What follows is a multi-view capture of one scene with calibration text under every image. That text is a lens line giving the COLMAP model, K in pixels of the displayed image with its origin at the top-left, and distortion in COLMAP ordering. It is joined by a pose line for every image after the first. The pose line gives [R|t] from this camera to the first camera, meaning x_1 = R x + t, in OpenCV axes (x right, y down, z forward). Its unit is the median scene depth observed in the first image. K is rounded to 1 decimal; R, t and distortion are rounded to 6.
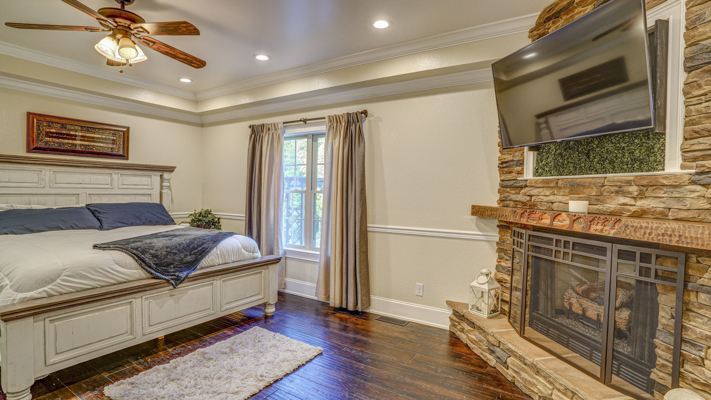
lens RADIAL K [[354.8, 0, 351.2], [0, 354.8, 204.3], [0, 0, 1]] dist [-0.053200, 0.023064]
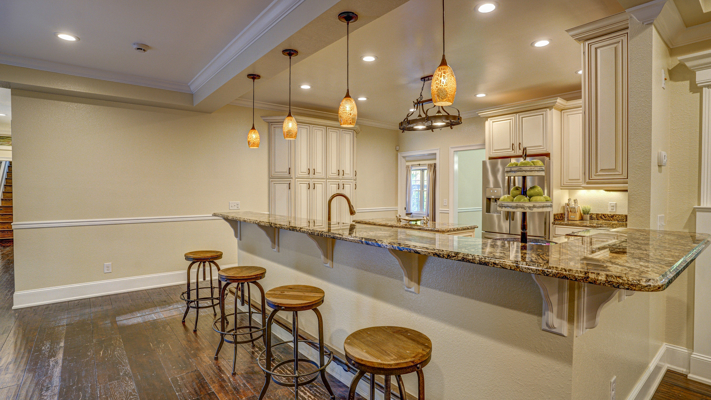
lens RADIAL K [[354.8, 0, 355.6], [0, 354.8, 198.0], [0, 0, 1]] dist [-0.053200, 0.023064]
pose [[0.954479, -0.013967, -0.297950, 0.202768], [0.006171, 0.999614, -0.027090, 0.090389], [0.298214, 0.024018, 0.954197, -1.689503]]
